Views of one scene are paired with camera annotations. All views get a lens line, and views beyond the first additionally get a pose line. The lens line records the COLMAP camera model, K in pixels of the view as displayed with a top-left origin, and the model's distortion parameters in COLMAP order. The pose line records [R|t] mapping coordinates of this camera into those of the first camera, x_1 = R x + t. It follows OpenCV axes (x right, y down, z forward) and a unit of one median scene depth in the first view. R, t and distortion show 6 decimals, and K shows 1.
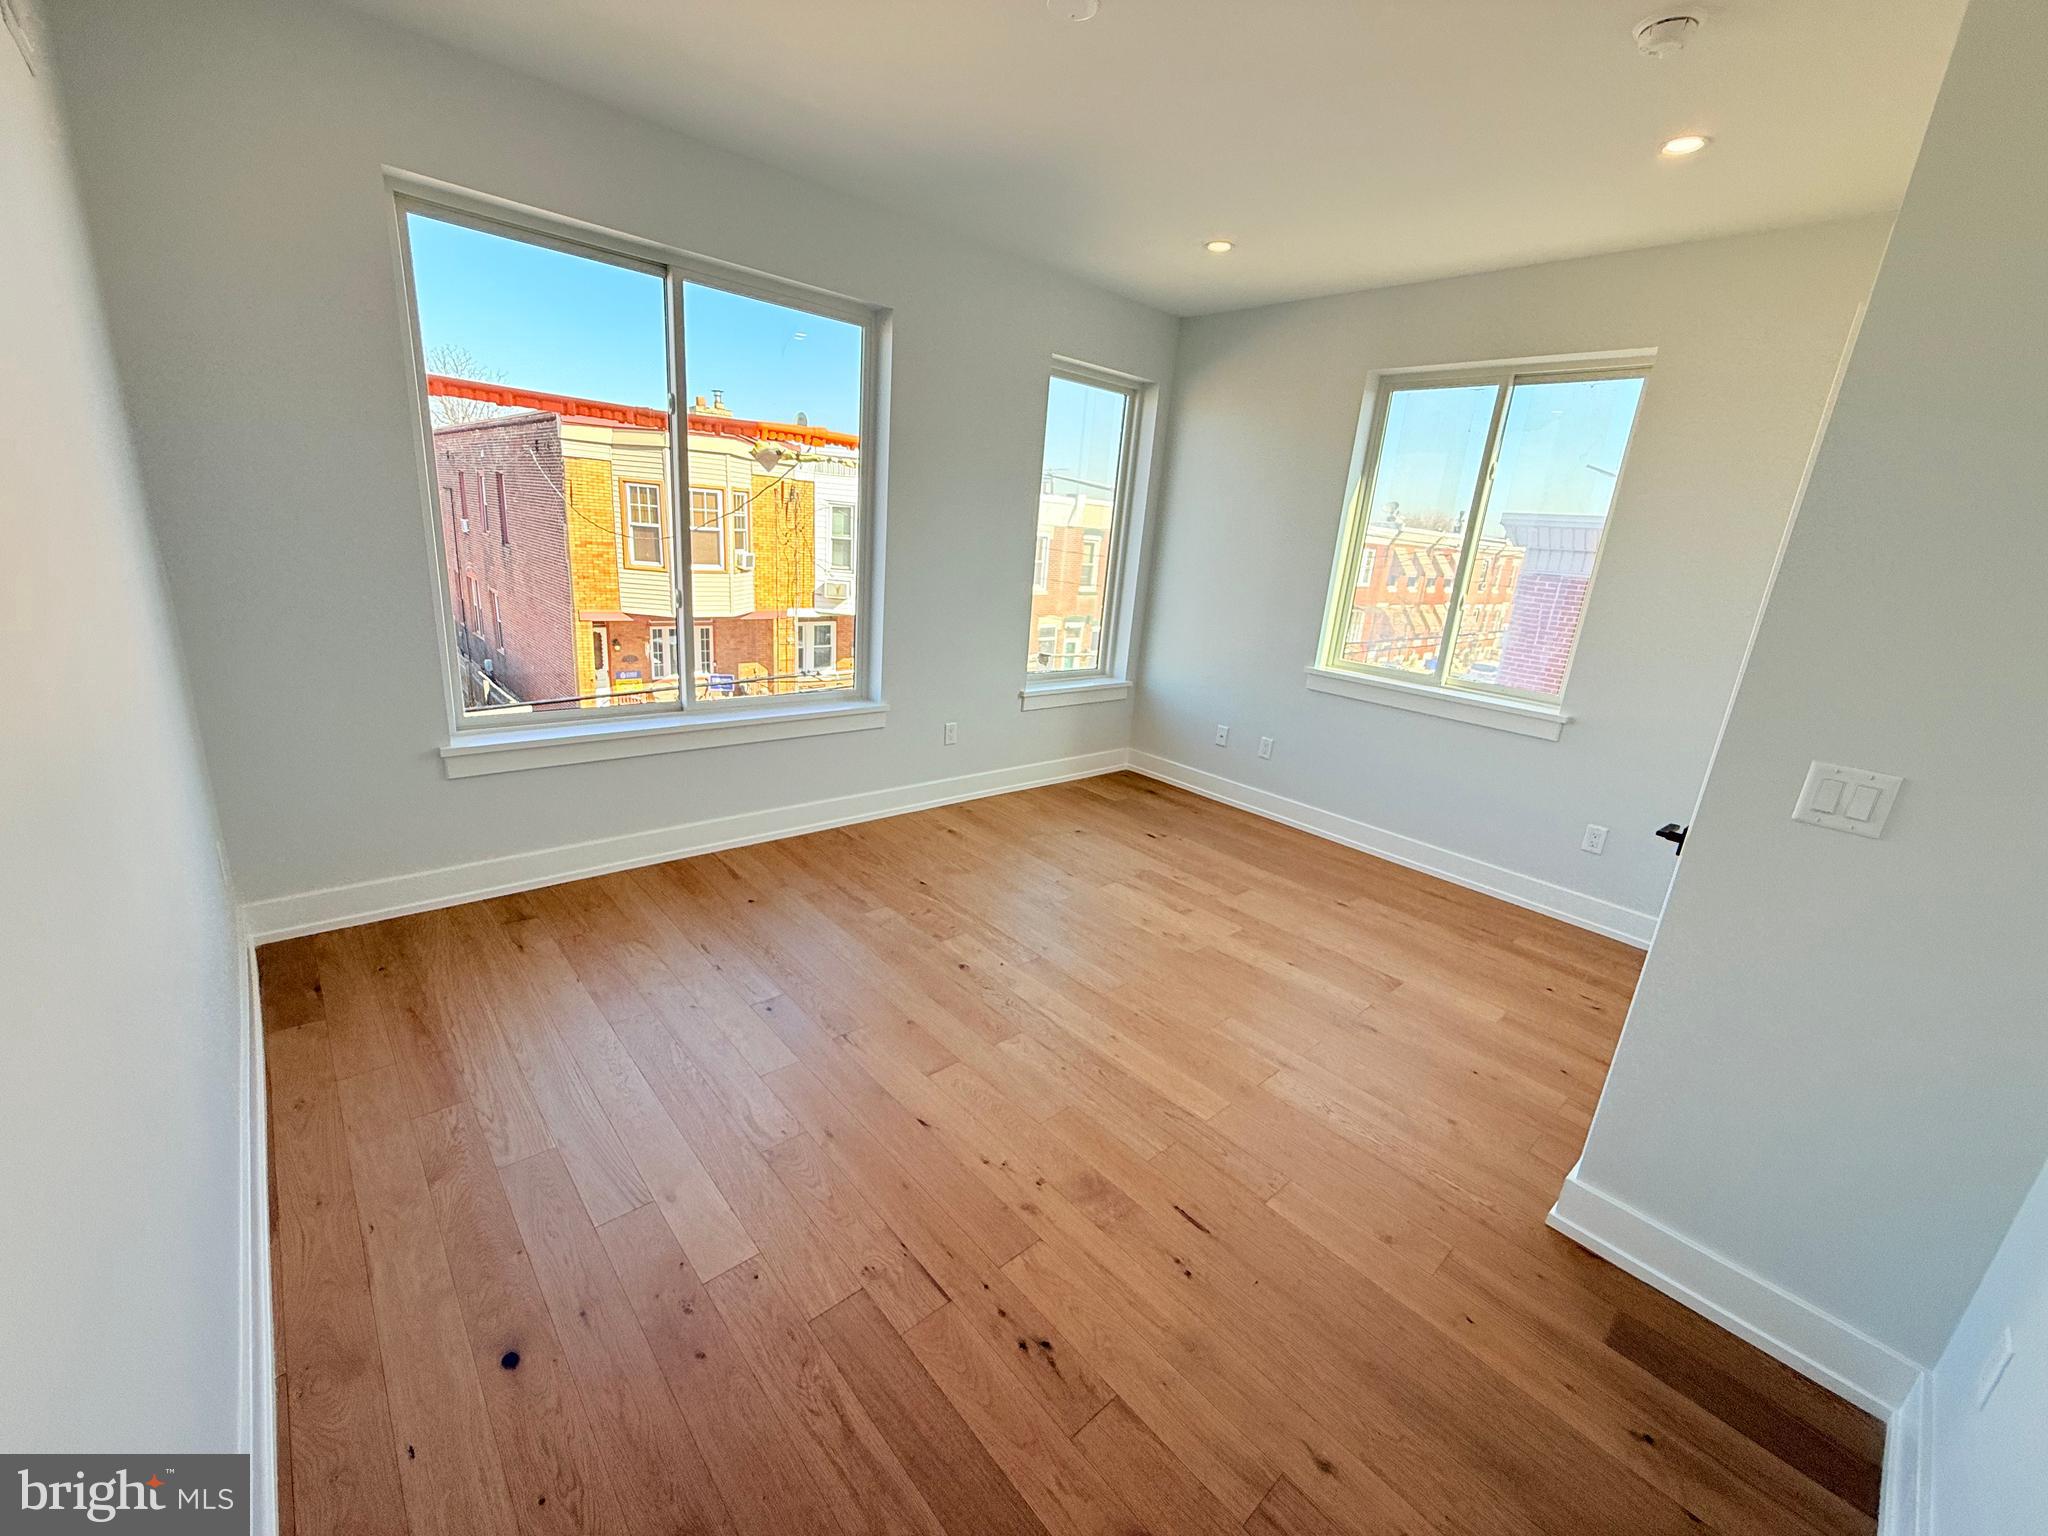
lens RADIAL K [[817.0, 0, 1026.1], [0, 817.0, 773.5], [0, 0, 1]] dist [-0.001193, 0.000584]
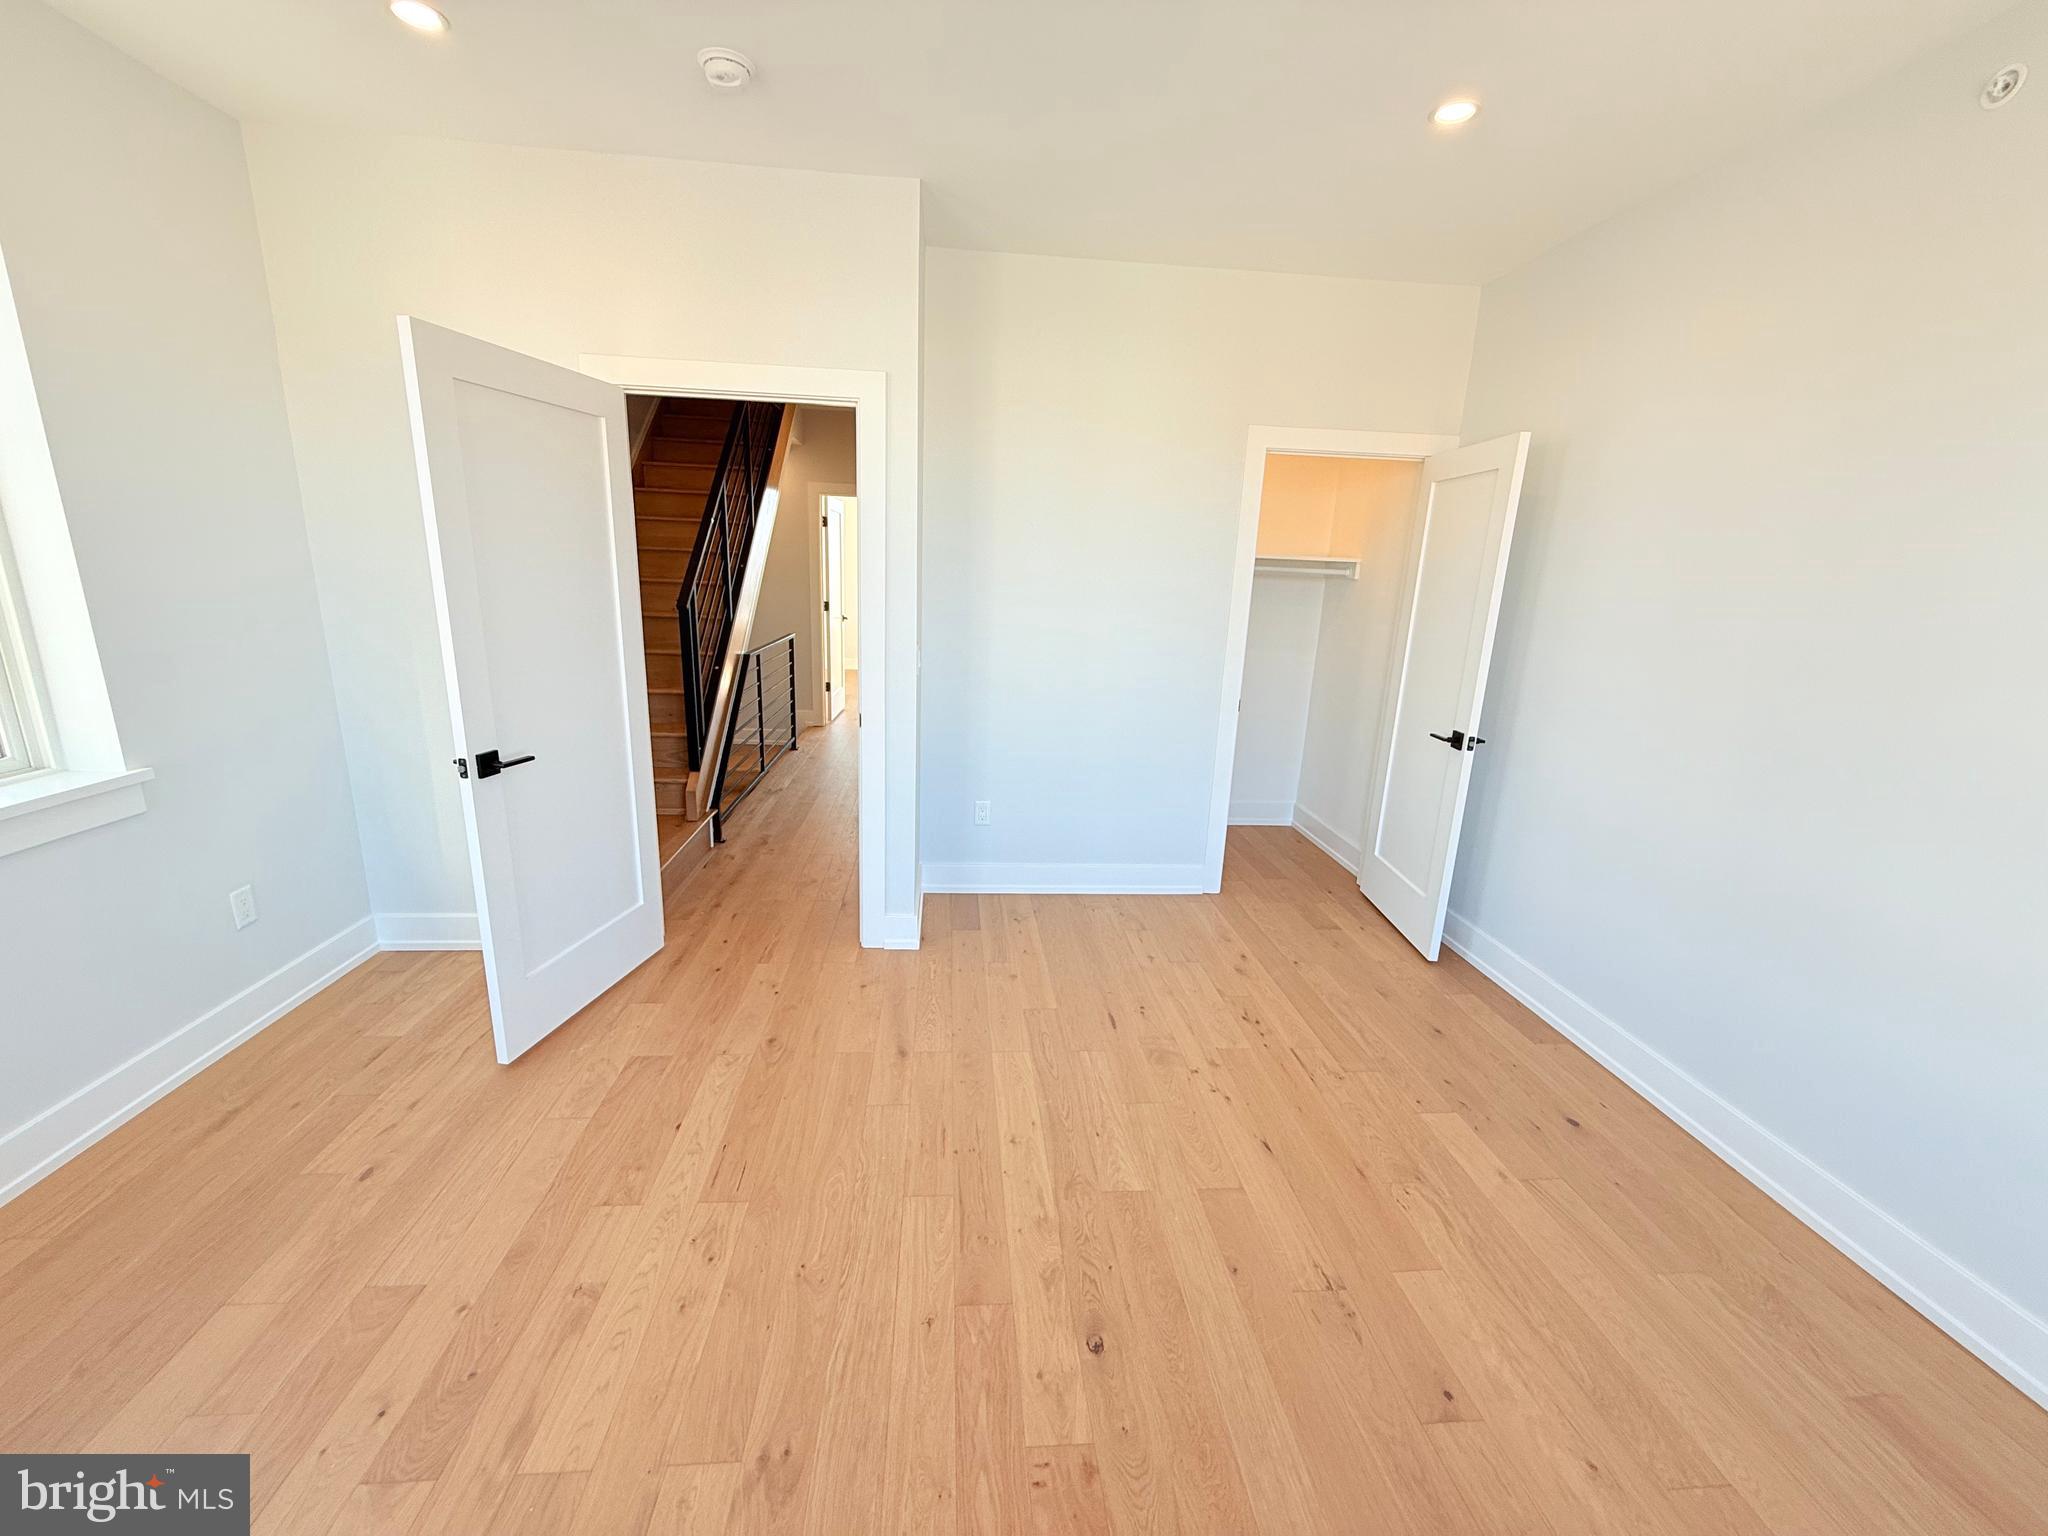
lens RADIAL K [[817.0, 0, 1021.6], [0, 817.0, 768.7], [0, 0, 1]] dist [-0.001193, 0.000584]
pose [[-0.786254, -0.255766, 0.562484, -0.218431], [0.080417, 0.860213, 0.503555, -0.345964], [-0.612648, 0.441155, -0.655778, 1.058145]]
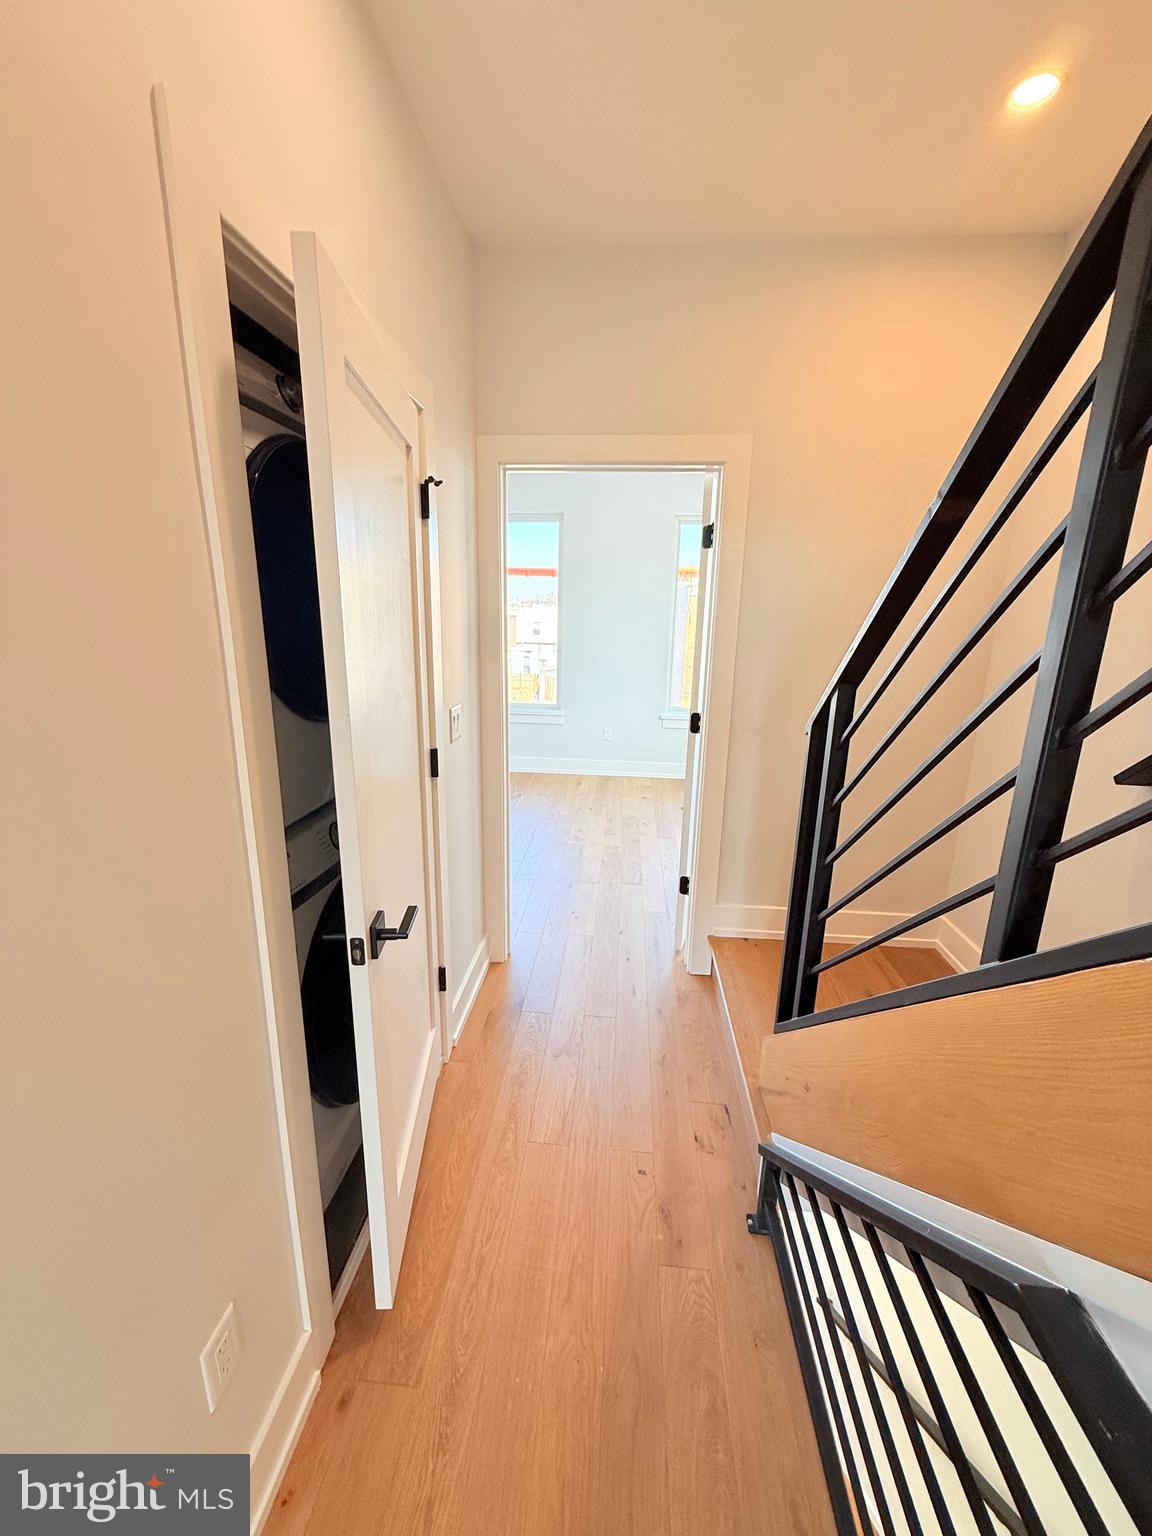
lens RADIAL K [[612.8, 0, 577.0], [0, 612.8, 767.5], [0, 0, 1]] dist [-0.001193, 0.000584]
pose [[0.678353, 0.116356, -0.725465, 1.076396], [-0.183534, 0.982914, -0.013967, 0.067389], [0.711444, 0.142622, 0.688118, 0.076026]]
